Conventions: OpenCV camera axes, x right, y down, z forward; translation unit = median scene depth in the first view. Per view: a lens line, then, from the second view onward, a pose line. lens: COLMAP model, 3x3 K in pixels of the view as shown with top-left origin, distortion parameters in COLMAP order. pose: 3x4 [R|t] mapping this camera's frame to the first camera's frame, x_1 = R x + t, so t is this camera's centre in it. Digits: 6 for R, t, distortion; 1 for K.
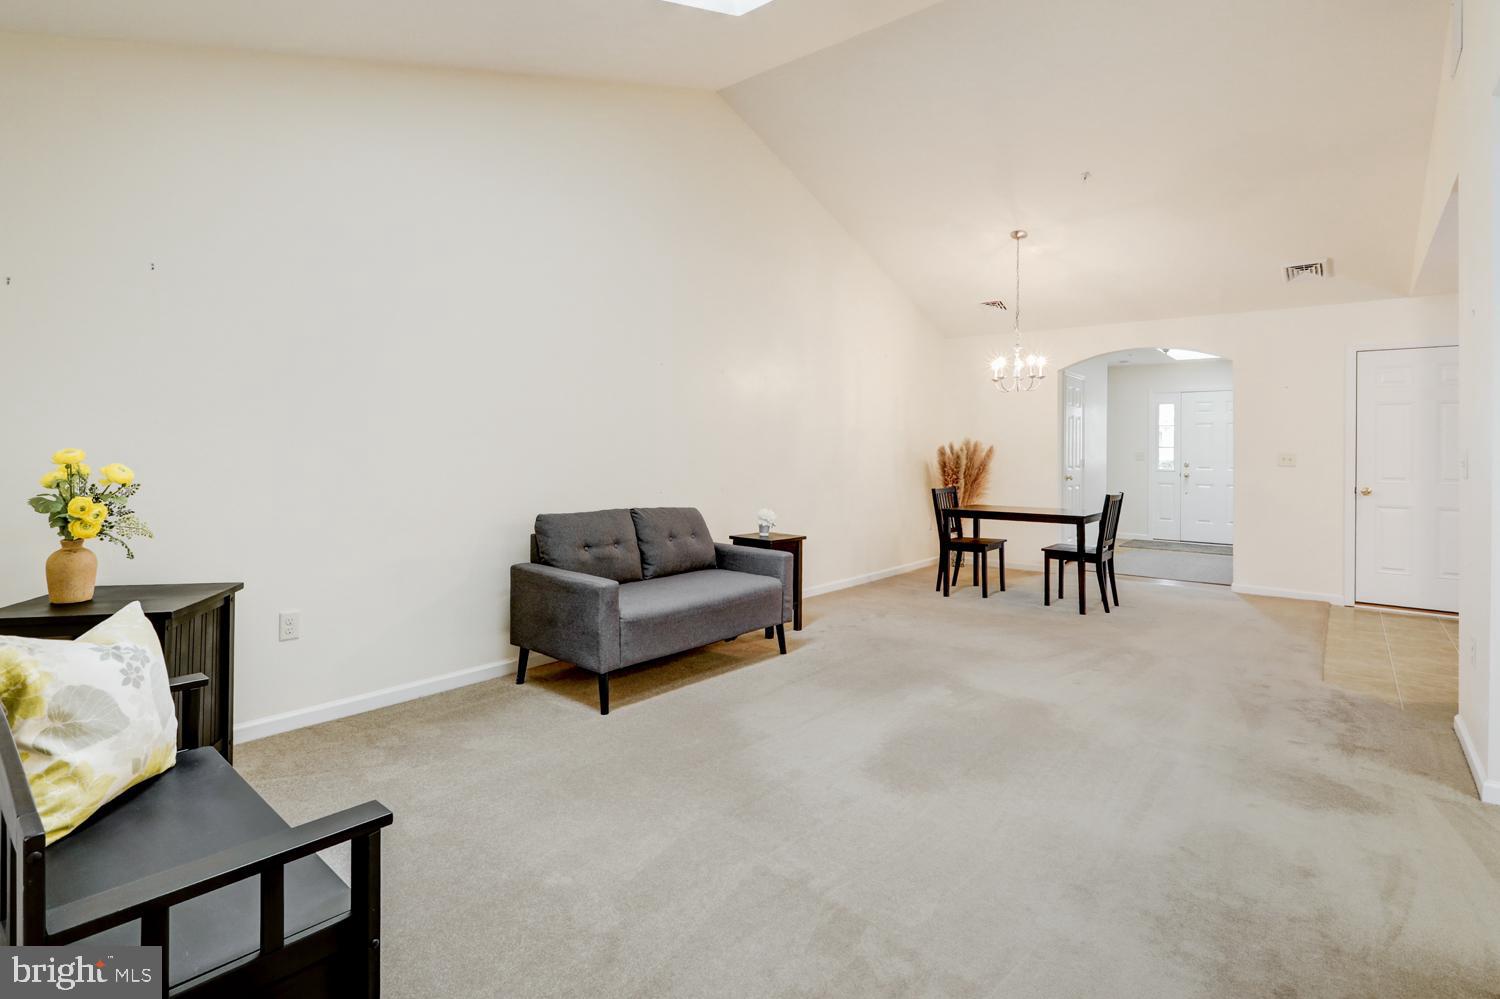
lens RADIAL K [[715.8, 0, 751.9], [0, 715.8, 451.2], [0, 0, 1]] dist [-0.002957, -0.000472]
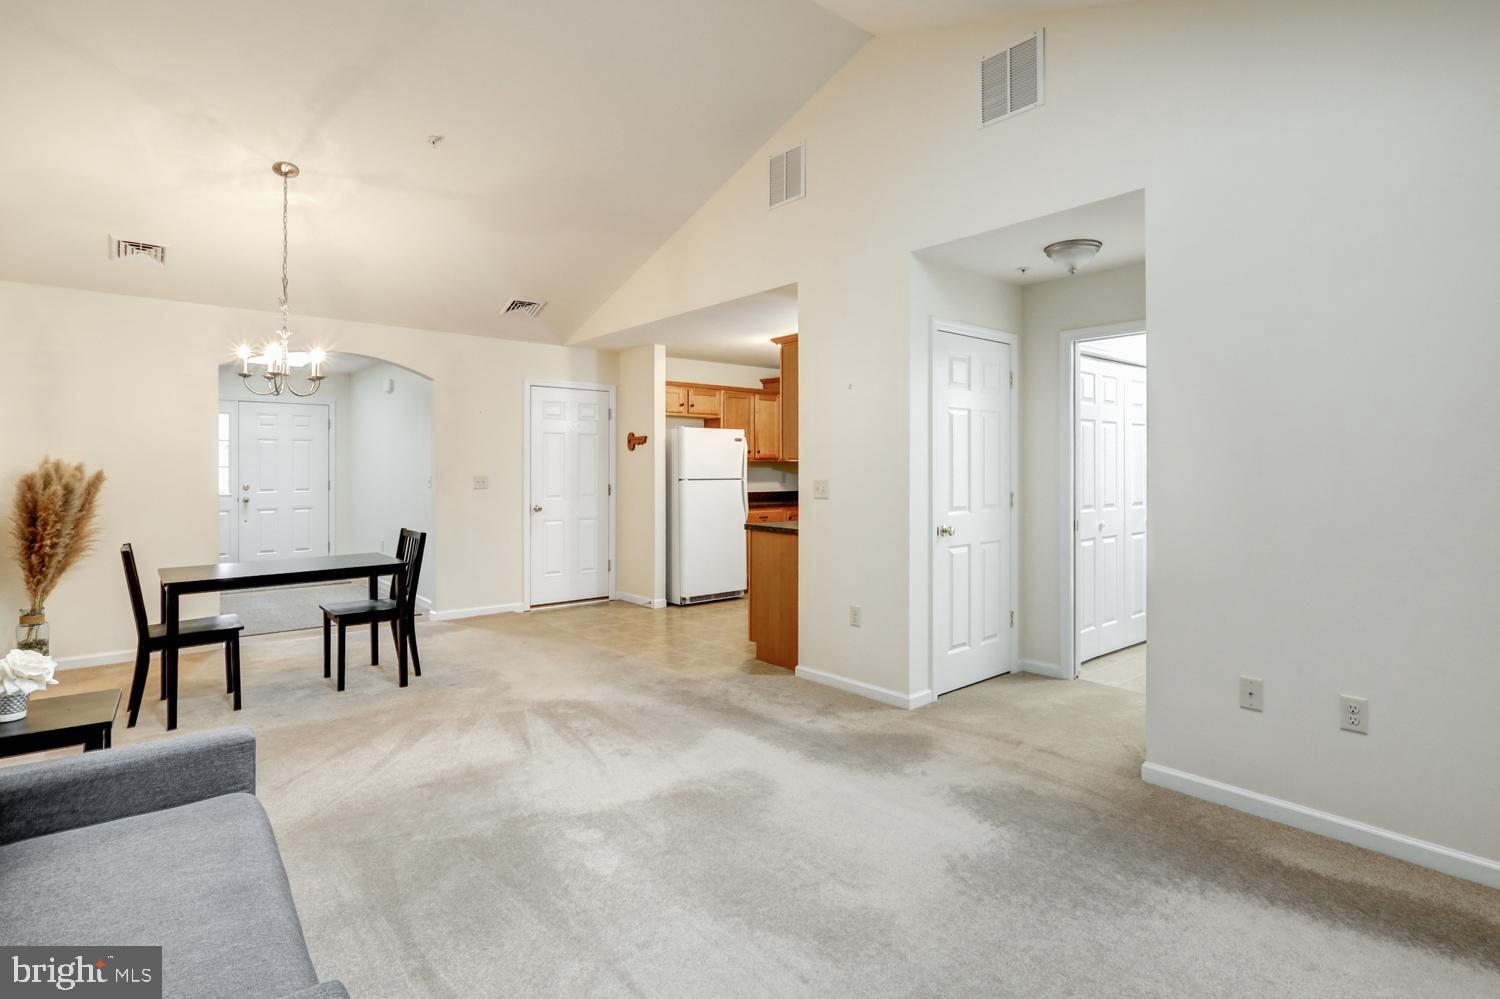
lens RADIAL K [[745.0, 0, 757.0], [0, 745.0, 474.8], [0, 0, 1]] dist [-0.001500, 0.000176]
pose [[0.175964, -0.020256, 0.984188, -0.250085], [0.001148, 0.999792, 0.020372, -0.022125], [-0.984396, -0.002454, 0.175951, 0.419627]]
